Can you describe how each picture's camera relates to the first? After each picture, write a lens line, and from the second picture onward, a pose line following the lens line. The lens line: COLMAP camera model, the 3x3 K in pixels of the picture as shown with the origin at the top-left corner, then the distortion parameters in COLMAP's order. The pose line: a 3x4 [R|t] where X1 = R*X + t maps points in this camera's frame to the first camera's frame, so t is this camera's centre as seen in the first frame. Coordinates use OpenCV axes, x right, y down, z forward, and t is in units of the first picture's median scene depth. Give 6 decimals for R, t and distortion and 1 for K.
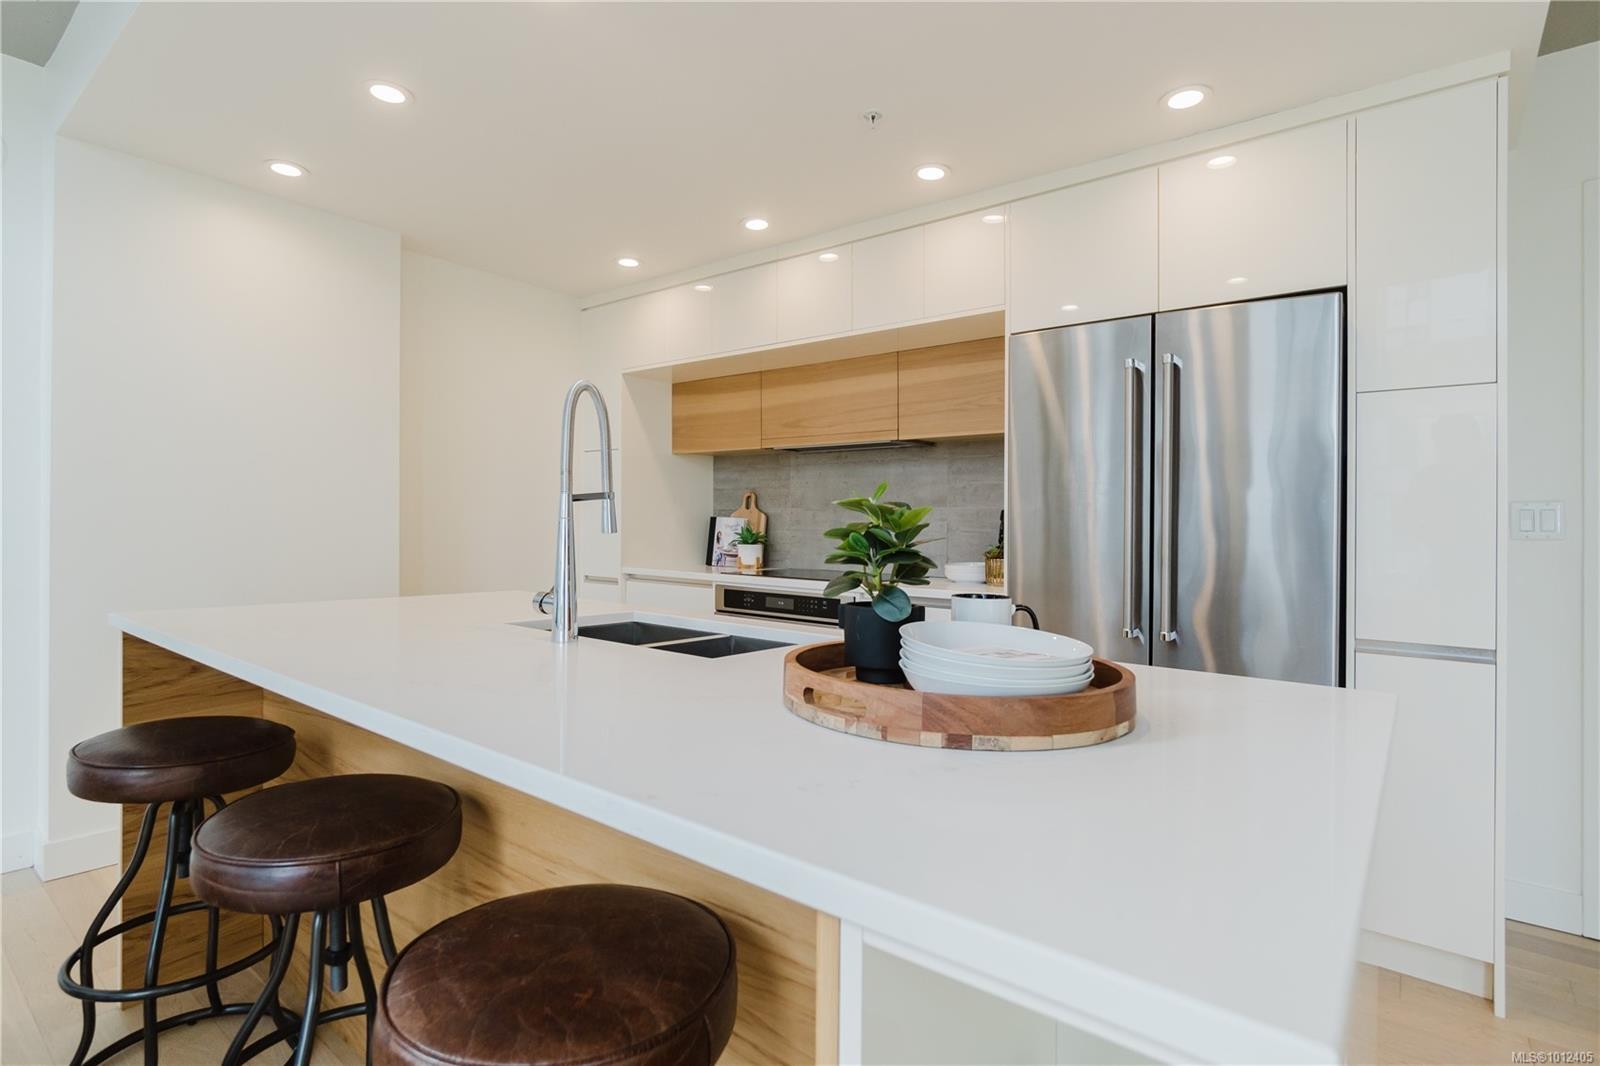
lens RADIAL K [[796.7, 0, 797.4], [0, 796.7, 563.7], [0, 0, 1]] dist [-0.010799, 0.004540]
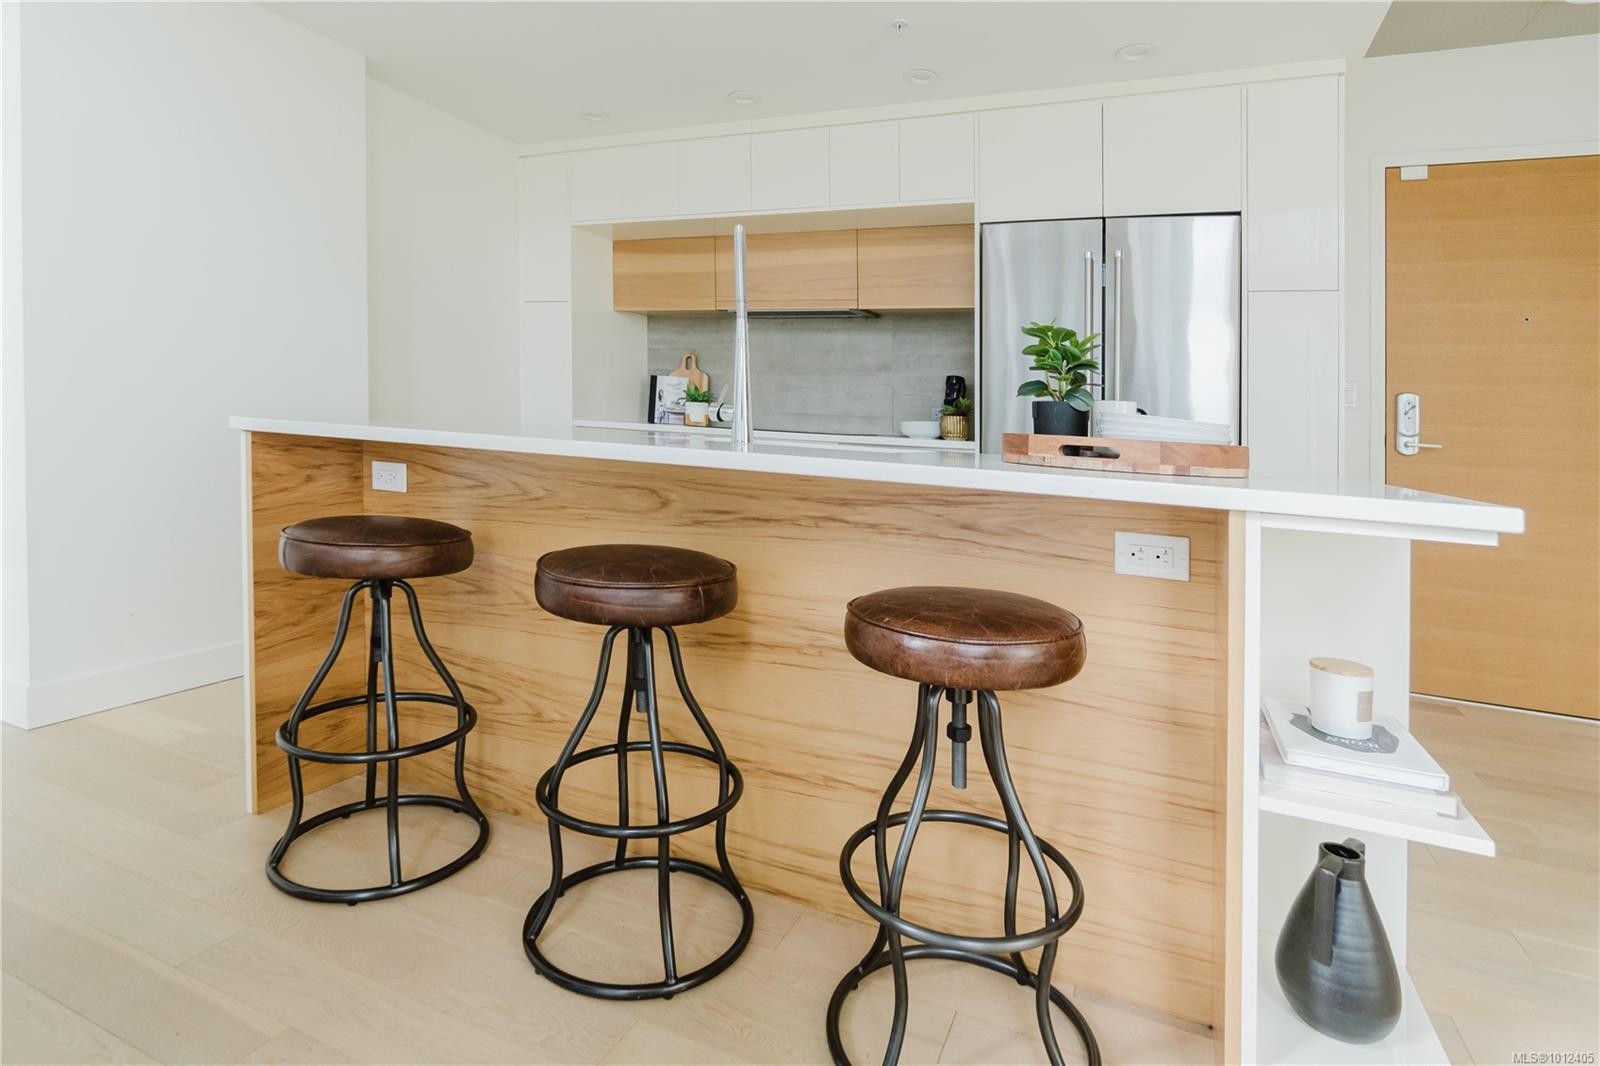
lens RADIAL K [[796.7, 0, 840.1], [0, 796.7, 491.5], [0, 0, 1]] dist [-0.010799, 0.004540]
pose [[0.955229, 0.003513, 0.295847, -0.201517], [-0.017982, 0.998770, 0.046201, 0.044324], [-0.295321, -0.049452, 0.954117, -0.069956]]
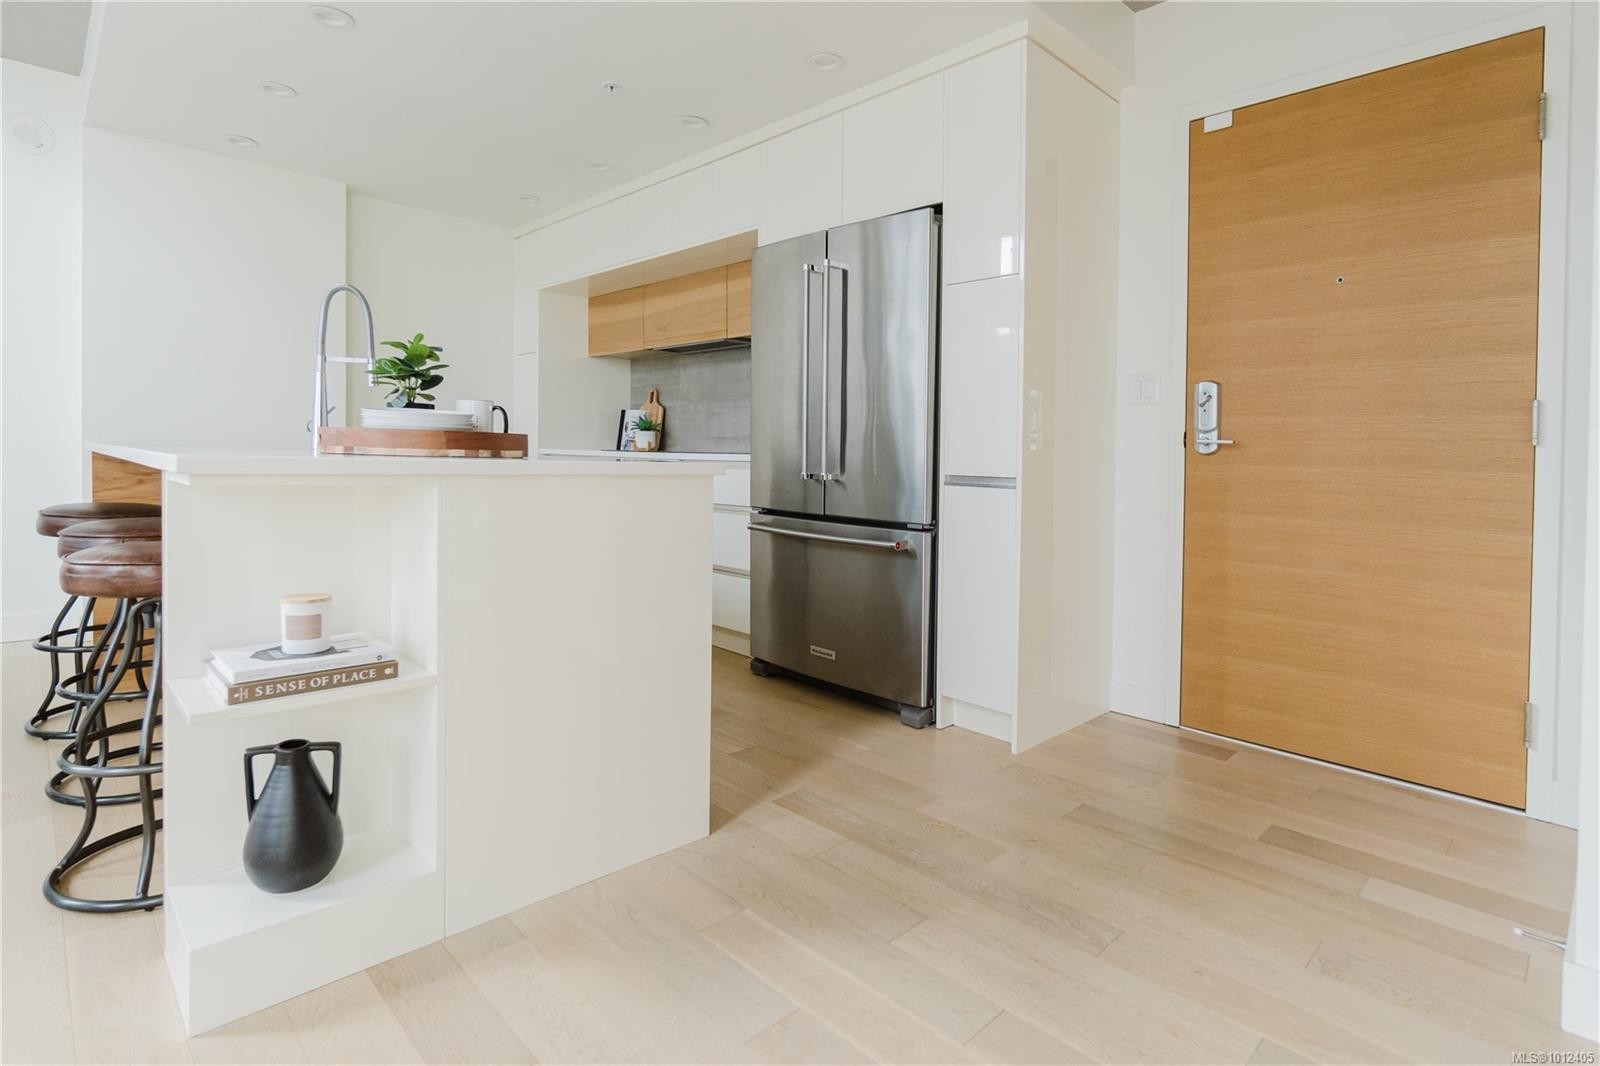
lens RADIAL K [[796.7, 0, 808.8], [0, 796.7, 528.9], [0, 0, 1]] dist [-0.010799, 0.004540]
pose [[0.994749, 0.011731, -0.101673, 0.332529], [-0.006933, 0.998851, 0.047416, 0.069350], [0.102113, -0.046462, 0.993687, -0.194516]]
